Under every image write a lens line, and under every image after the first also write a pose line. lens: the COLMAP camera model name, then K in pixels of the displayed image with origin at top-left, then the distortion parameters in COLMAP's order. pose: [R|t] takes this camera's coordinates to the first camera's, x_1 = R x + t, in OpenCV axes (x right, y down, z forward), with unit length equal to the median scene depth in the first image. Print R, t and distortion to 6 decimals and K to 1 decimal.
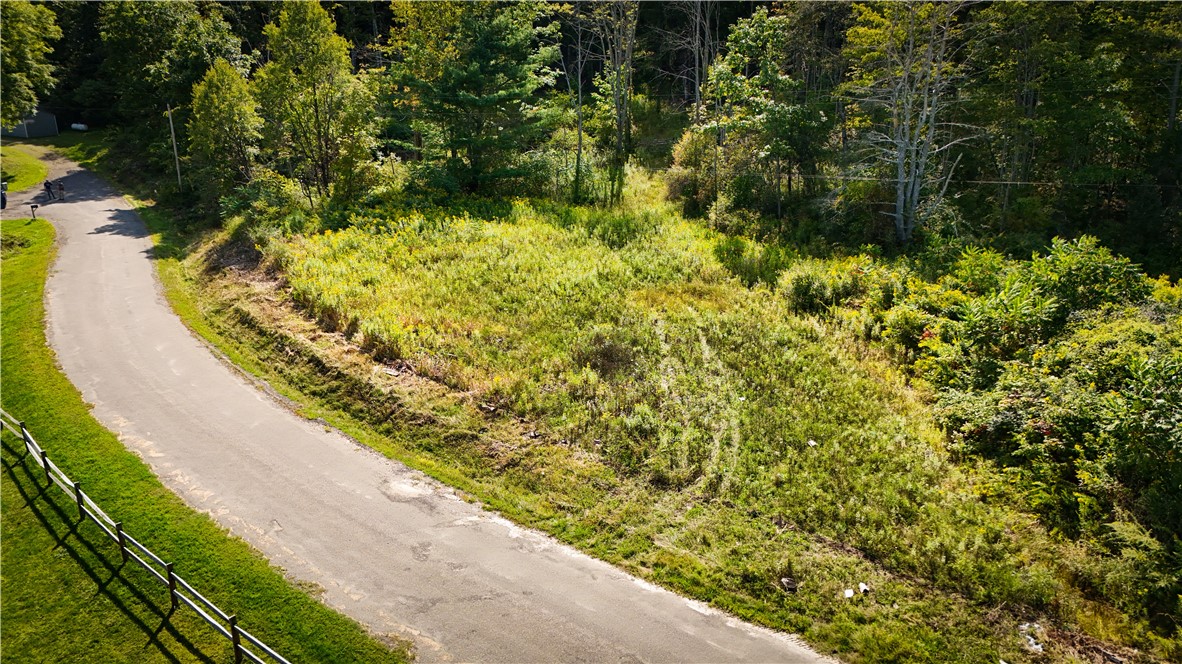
lens RADIAL K [[857.2, 0, 591.0], [0, 857.2, 332.0], [0, 0, 1]] dist [0.091012, -0.088790]
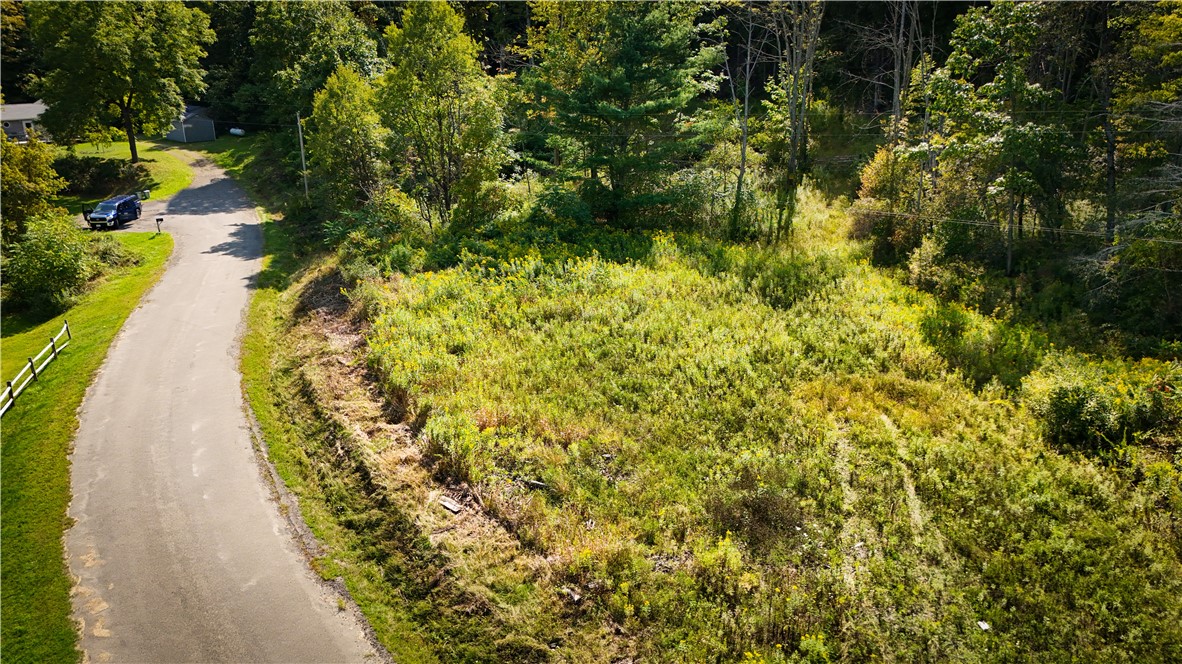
lens RADIAL K [[857.2, 0, 591.0], [0, 857.2, 332.0], [0, 0, 1]] dist [0.091012, -0.088790]
pose [[0.982093, 0.054166, -0.180440, 0.002551], [-0.054006, 0.998524, 0.005802, -0.069513], [0.180488, 0.004046, 0.983569, 0.205081]]
